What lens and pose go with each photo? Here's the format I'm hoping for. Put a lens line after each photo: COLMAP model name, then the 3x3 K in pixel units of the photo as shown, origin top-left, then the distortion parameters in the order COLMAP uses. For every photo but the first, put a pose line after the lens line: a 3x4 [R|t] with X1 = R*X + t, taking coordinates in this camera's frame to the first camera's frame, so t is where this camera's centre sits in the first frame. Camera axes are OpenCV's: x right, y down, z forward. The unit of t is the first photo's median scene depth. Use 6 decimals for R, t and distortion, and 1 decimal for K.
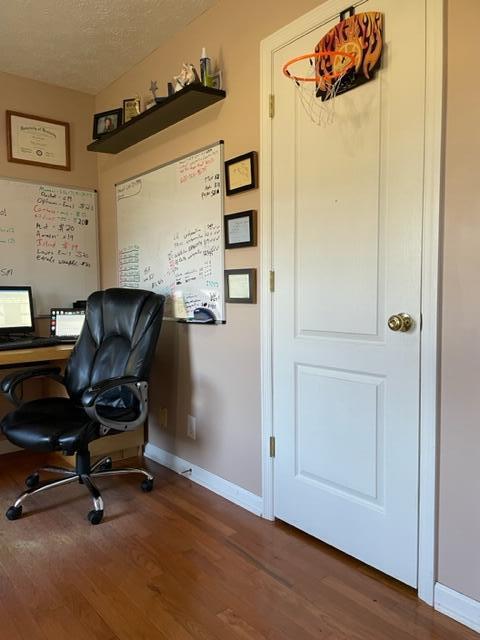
lens RADIAL K [[459.5, 0, 240.0], [0, 459.5, 320.0], [0, 0, 1]] dist [-0.001999, -0.006510]
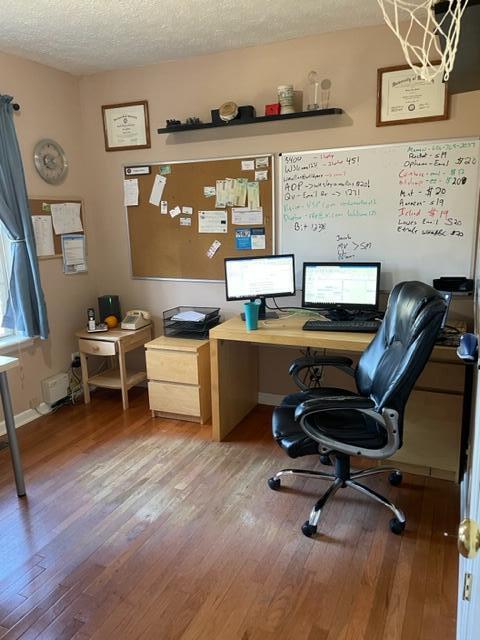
lens RADIAL K [[459.5, 0, 240.0], [0, 459.5, 320.0], [0, 0, 1]] dist [-0.001999, -0.006510]
pose [[0.459653, 0.173195, -0.871047, 0.253239], [-0.033174, 0.983464, 0.178042, -0.112822], [0.887479, -0.052941, 0.457797, 0.294700]]
